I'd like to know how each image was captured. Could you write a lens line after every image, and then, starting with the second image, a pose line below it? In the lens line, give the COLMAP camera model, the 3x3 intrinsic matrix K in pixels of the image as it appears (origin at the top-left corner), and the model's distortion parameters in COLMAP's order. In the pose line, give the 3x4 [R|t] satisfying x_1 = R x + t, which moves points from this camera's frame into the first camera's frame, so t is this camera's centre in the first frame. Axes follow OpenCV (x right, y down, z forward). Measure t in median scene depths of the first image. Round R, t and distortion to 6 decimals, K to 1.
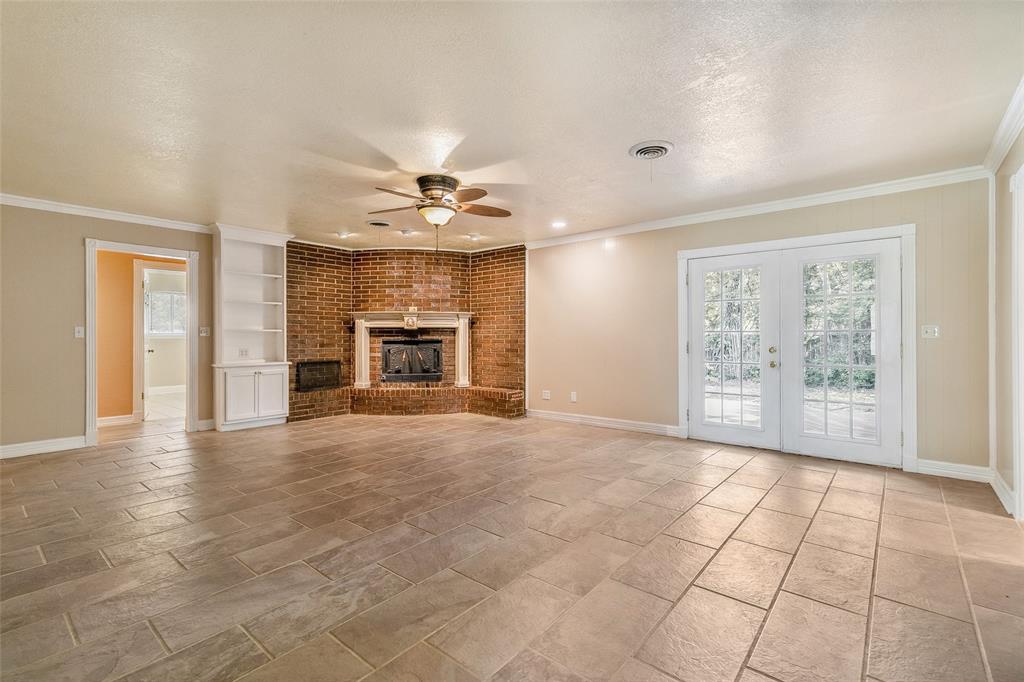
lens RADIAL K [[464.3, 0, 512.7], [0, 464.3, 333.4], [0, 0, 1]] dist [0.004198, -0.000499]
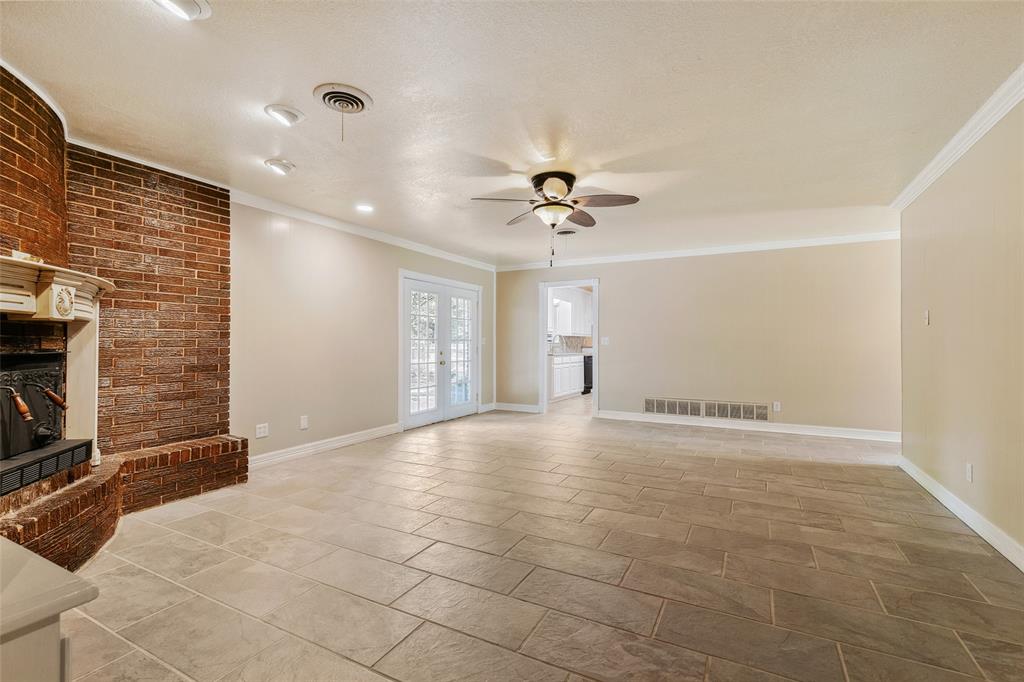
lens RADIAL K [[466.4, 0, 505.4], [0, 466.4, 338.3], [0, 0, 1]] dist [0.008368, -0.000280]
pose [[-0.205449, 0.008612, 0.978630, -0.638182], [-0.010173, 0.999888, -0.010935, 0.003103], [-0.978615, -0.012202, -0.205338, 0.772152]]
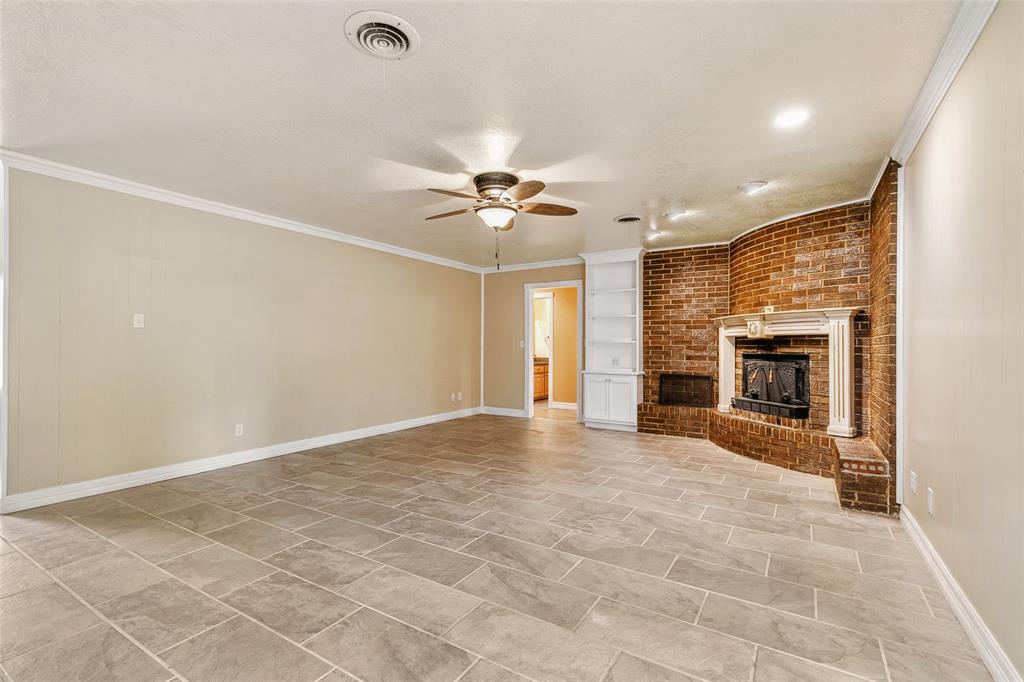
lens RADIAL K [[466.4, 0, 505.4], [0, 466.4, 338.3], [0, 0, 1]] dist [0.008368, -0.000280]
pose [[0.130498, -0.015346, -0.991330, 0.450504], [0.000589, 0.999881, -0.015401, 0.001961], [0.991448, 0.001426, 0.130492, 0.534237]]
